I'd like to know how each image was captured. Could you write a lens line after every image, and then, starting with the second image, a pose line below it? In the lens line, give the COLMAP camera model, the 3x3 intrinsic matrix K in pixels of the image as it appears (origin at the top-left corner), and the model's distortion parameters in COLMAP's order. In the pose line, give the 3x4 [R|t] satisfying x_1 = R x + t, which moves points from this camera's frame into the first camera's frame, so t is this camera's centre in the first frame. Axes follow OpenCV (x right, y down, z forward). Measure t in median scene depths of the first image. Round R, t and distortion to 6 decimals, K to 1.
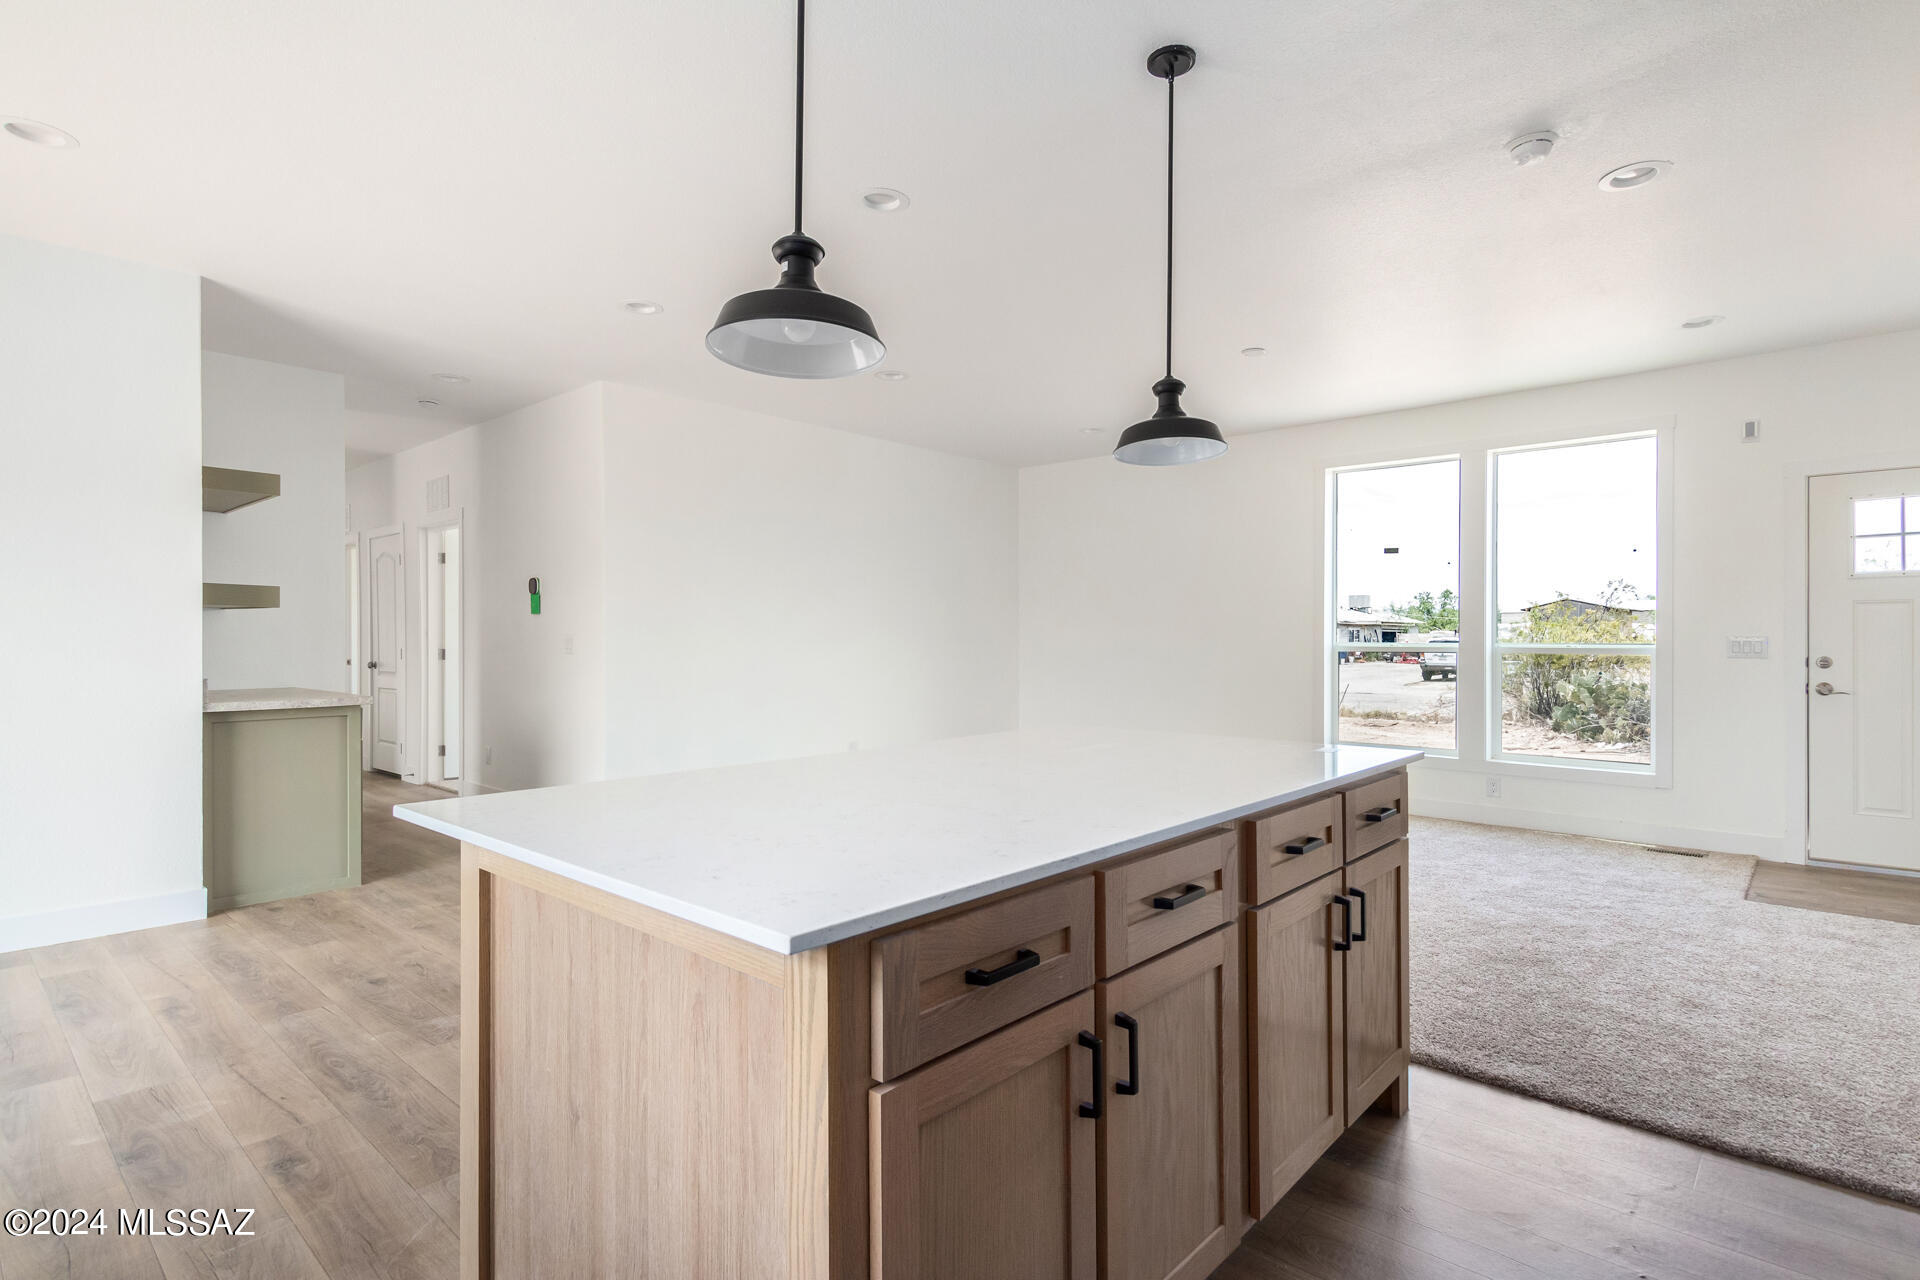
lens RADIAL K [[939.5, 0, 1019.3], [0, 939.5, 645.3], [0, 0, 1]] dist [-0.001477, -0.000487]
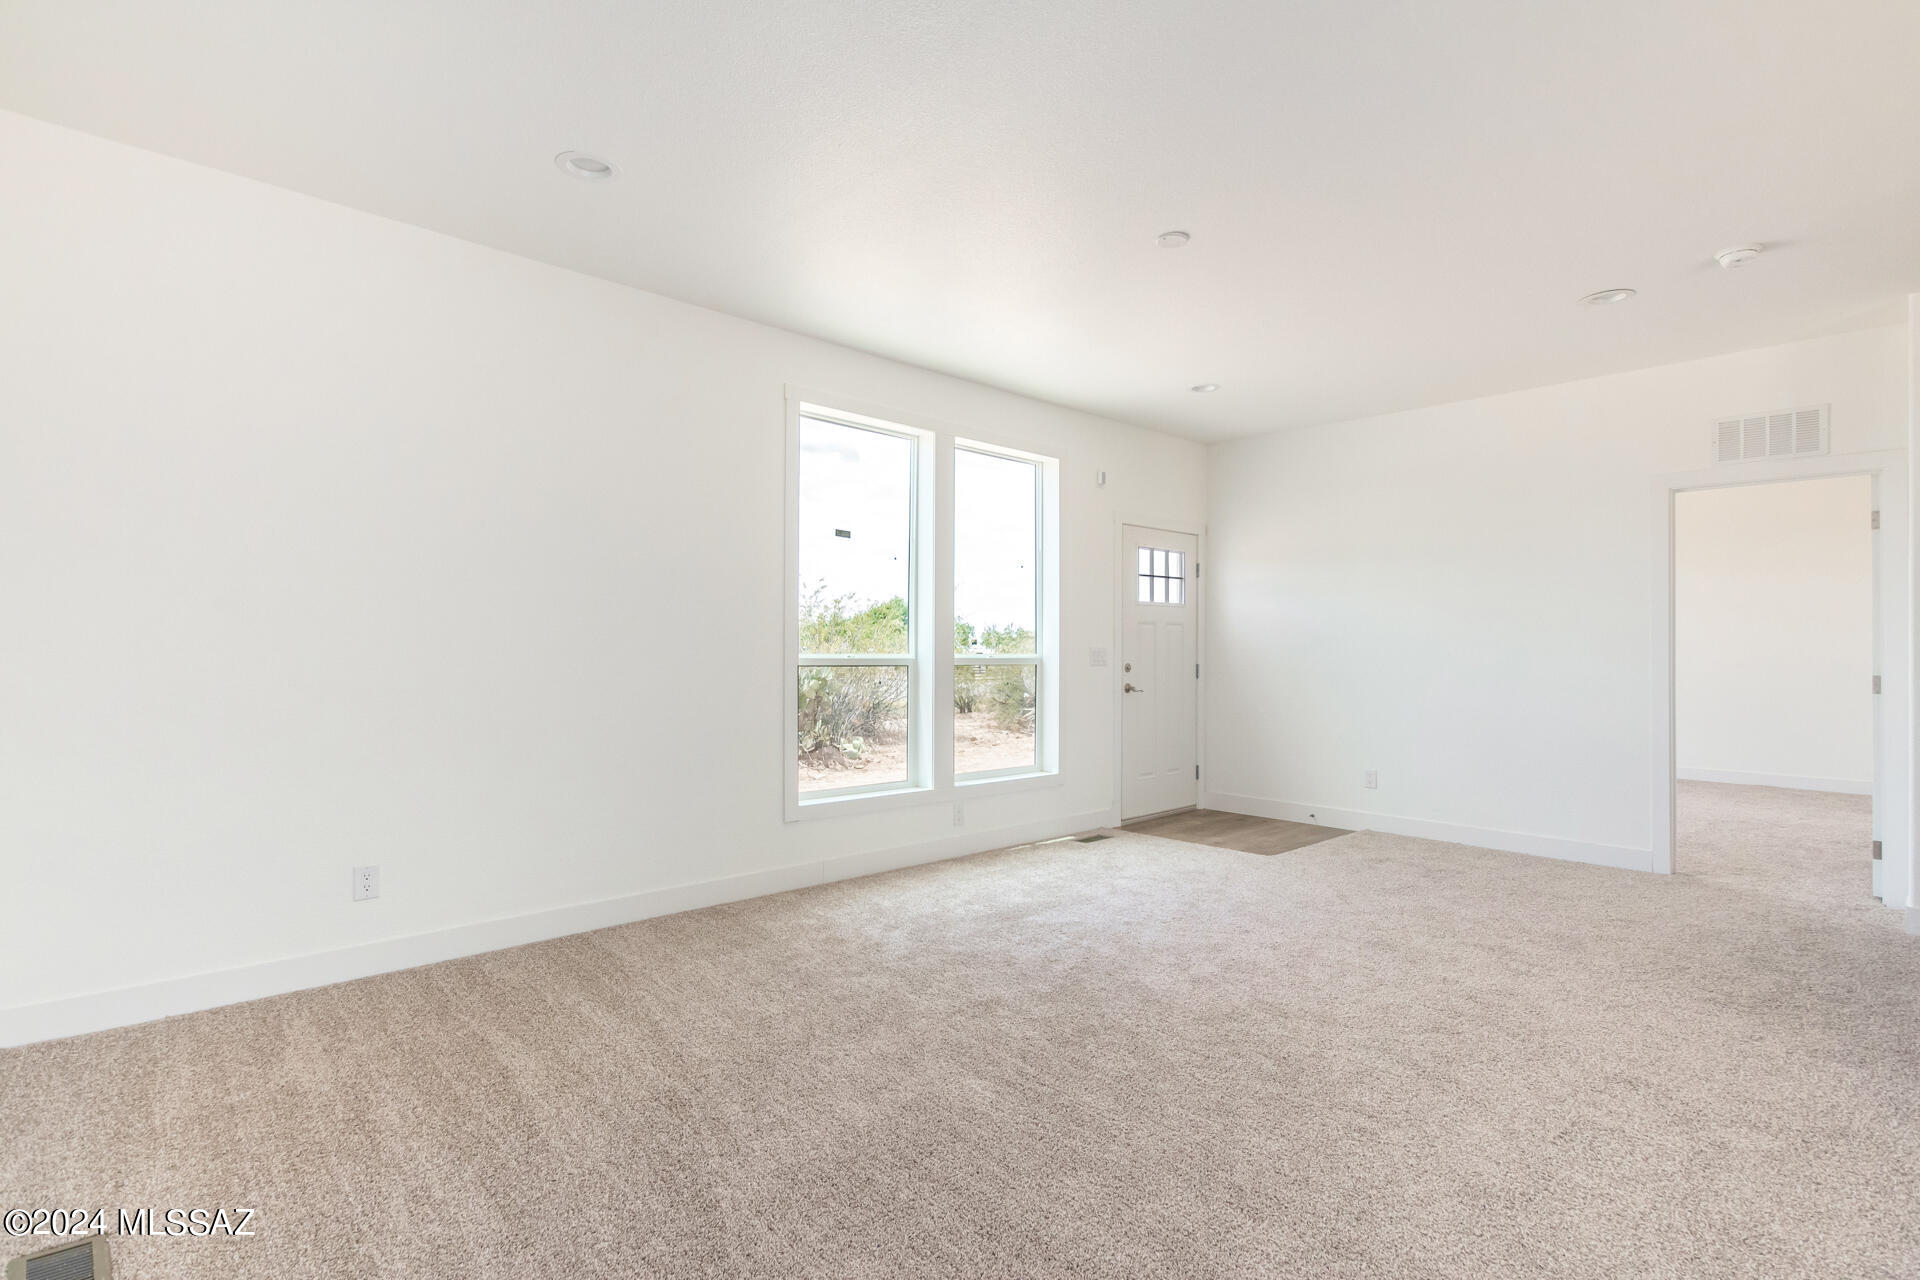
lens RADIAL K [[905.6, 0, 948.7], [0, 905.6, 641.7], [0, 0, 1]] dist [0.001649, -0.000288]
pose [[0.133144, 0.000522, 0.991097, -0.421858], [-0.008370, 0.999965, 0.000598, -0.016933], [-0.991061, -0.008375, 0.133144, 1.043871]]
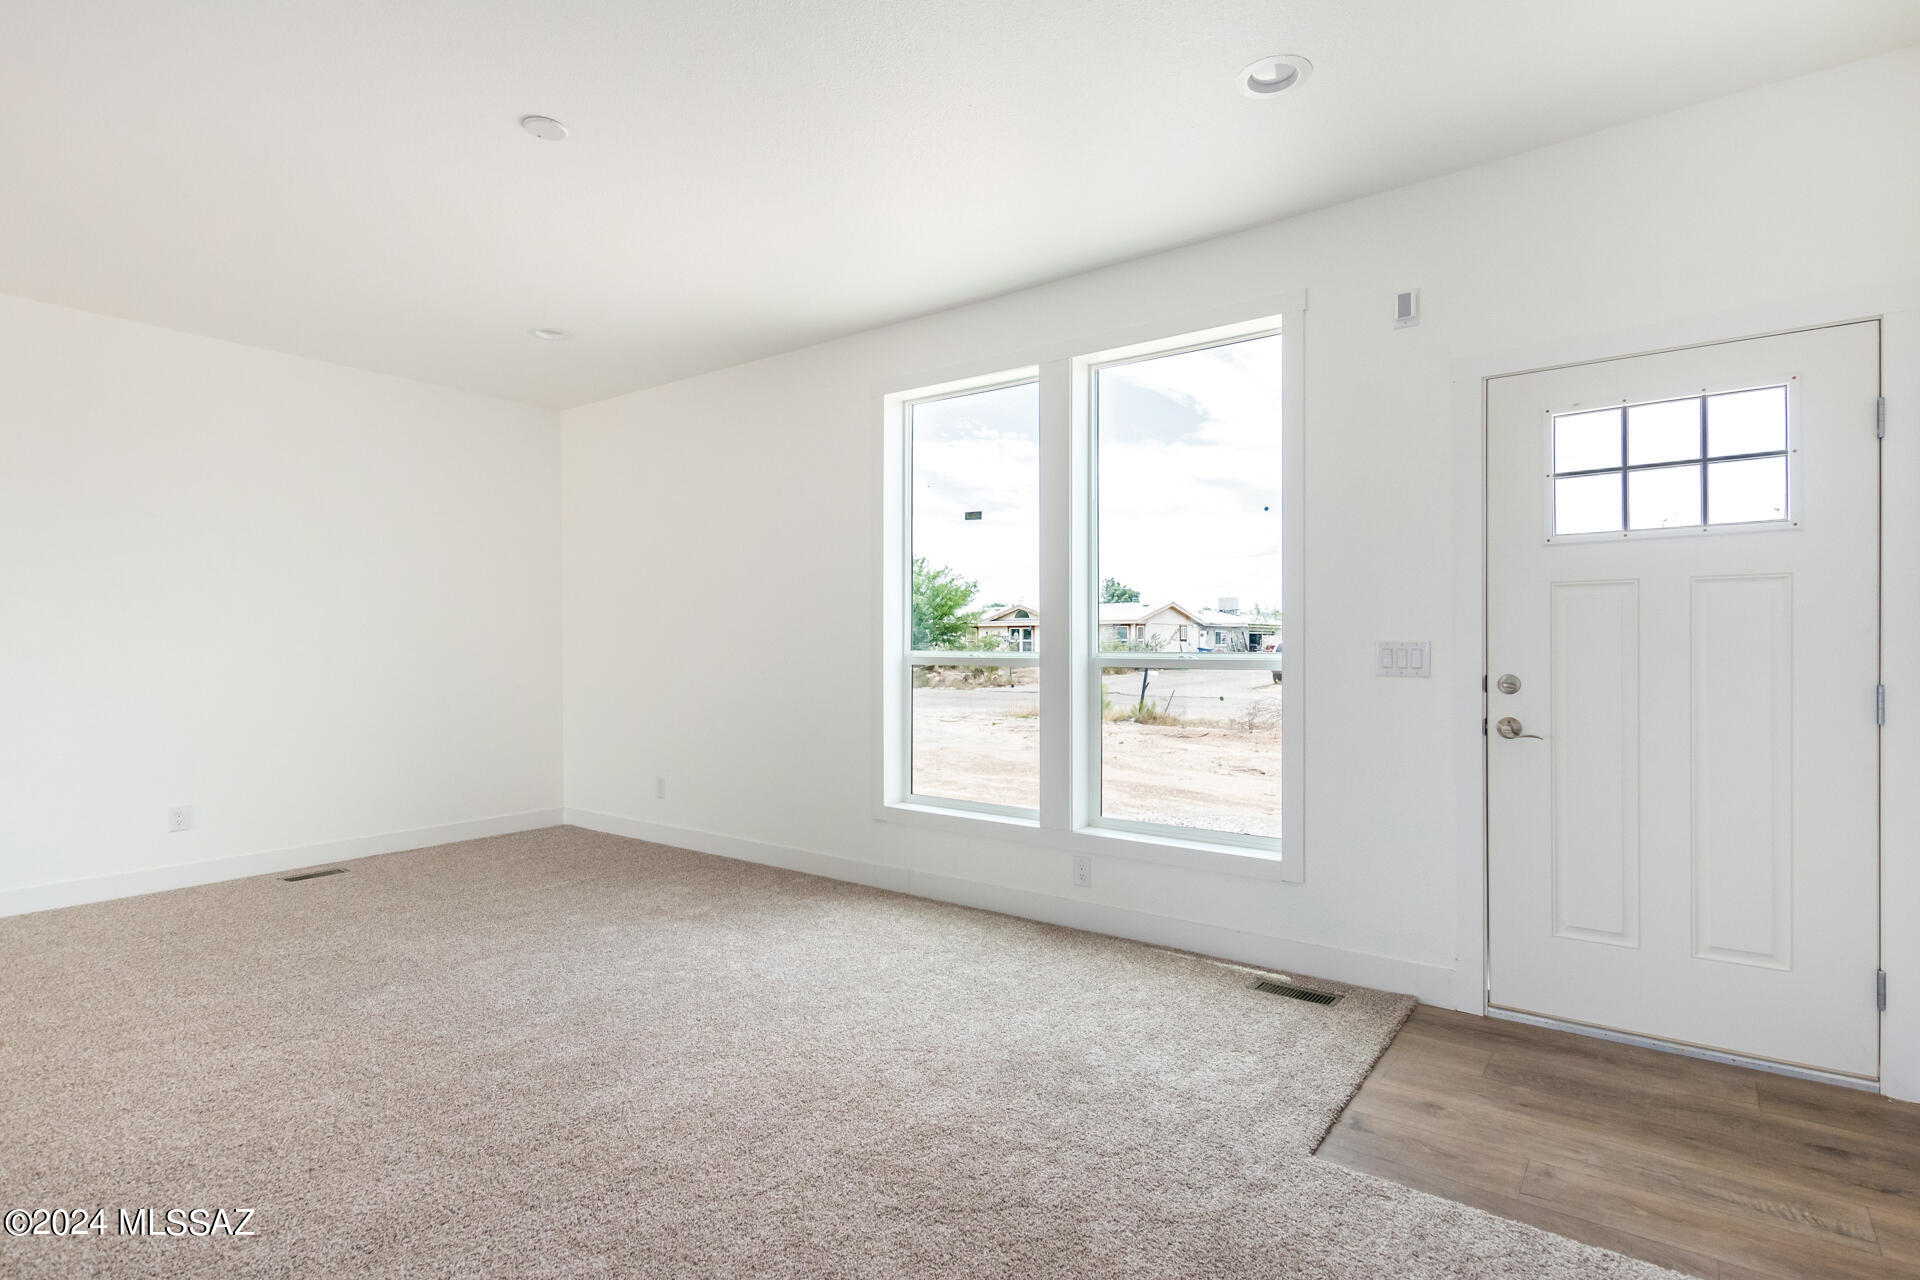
lens RADIAL K [[915.5, 0, 1016.3], [0, 915.5, 649.1], [0, 0, 1]] dist [0.000559, -0.000061]
pose [[0.995742, -0.000921, 0.092178, 0.468362], [0.000688, 0.999996, 0.002556, -0.006075], [-0.092180, -0.002482, 0.995739, 0.423599]]
